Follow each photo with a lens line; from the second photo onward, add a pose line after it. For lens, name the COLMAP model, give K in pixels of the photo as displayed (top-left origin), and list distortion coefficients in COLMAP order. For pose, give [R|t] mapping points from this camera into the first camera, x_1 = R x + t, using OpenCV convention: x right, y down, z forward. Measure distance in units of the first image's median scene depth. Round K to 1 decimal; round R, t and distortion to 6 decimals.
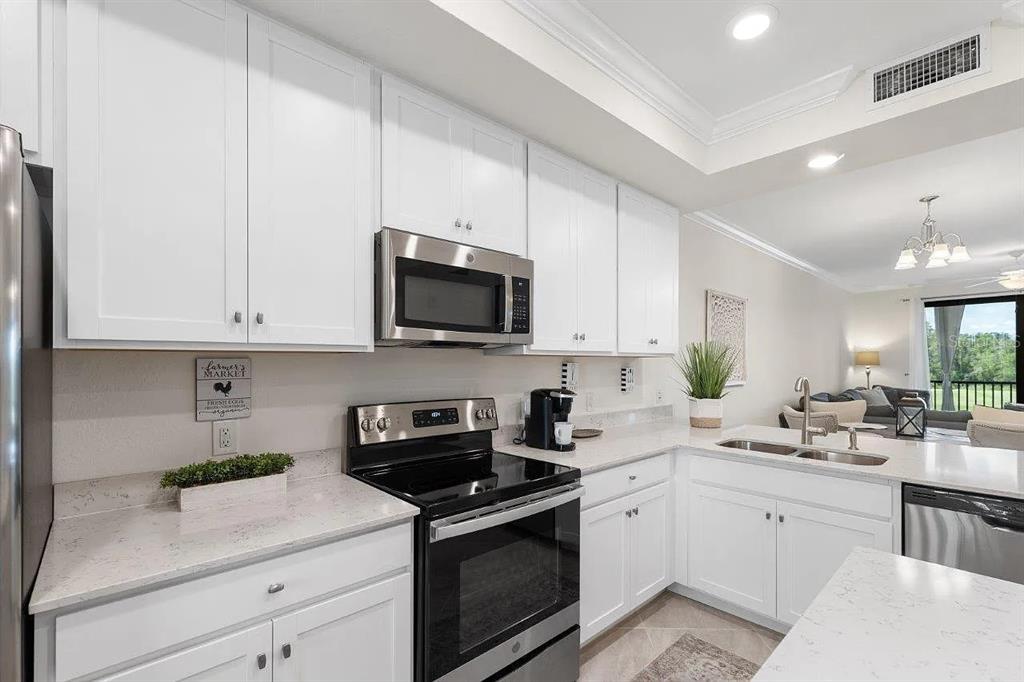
lens RADIAL K [[449.7, 0, 513.8], [0, 449.7, 362.0], [0, 0, 1]] dist [0.000819, 0.000257]
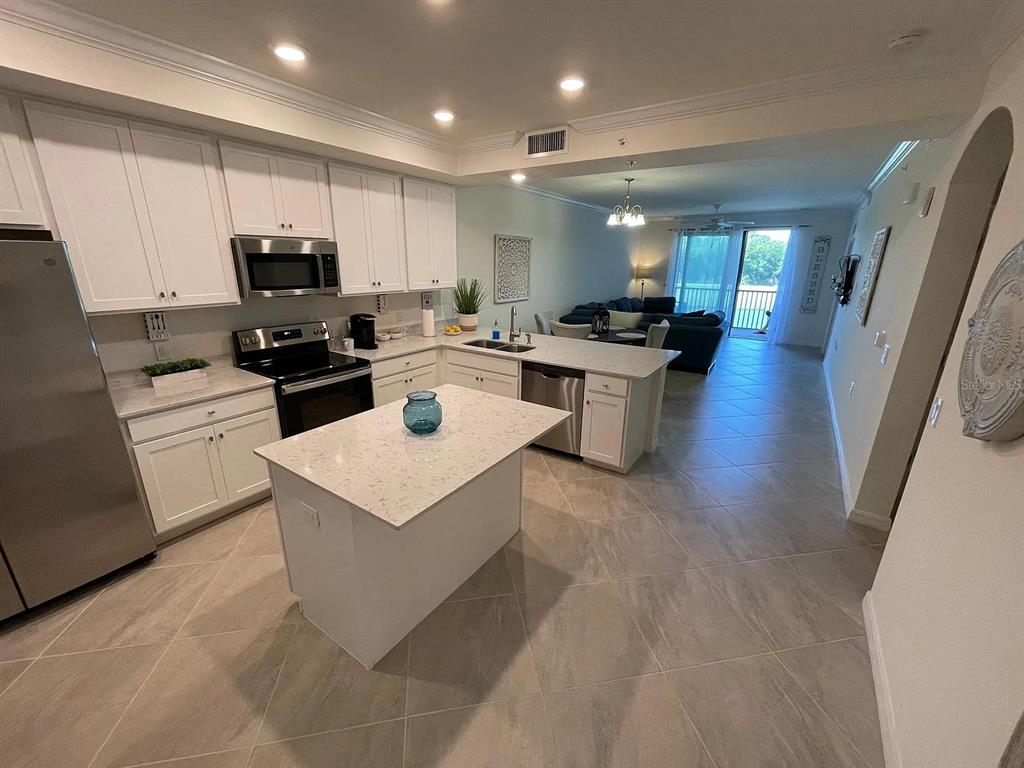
lens RADIAL K [[412.9, 0, 509.1], [0, 412.9, 386.1], [0, 0, 1]] dist [-0.004568, 0.000188]
pose [[0.974760, -0.054059, 0.216611, 0.282528], [-0.012558, 0.955429, 0.294955, -0.156630], [-0.222902, -0.290231, 0.930635, -0.693066]]
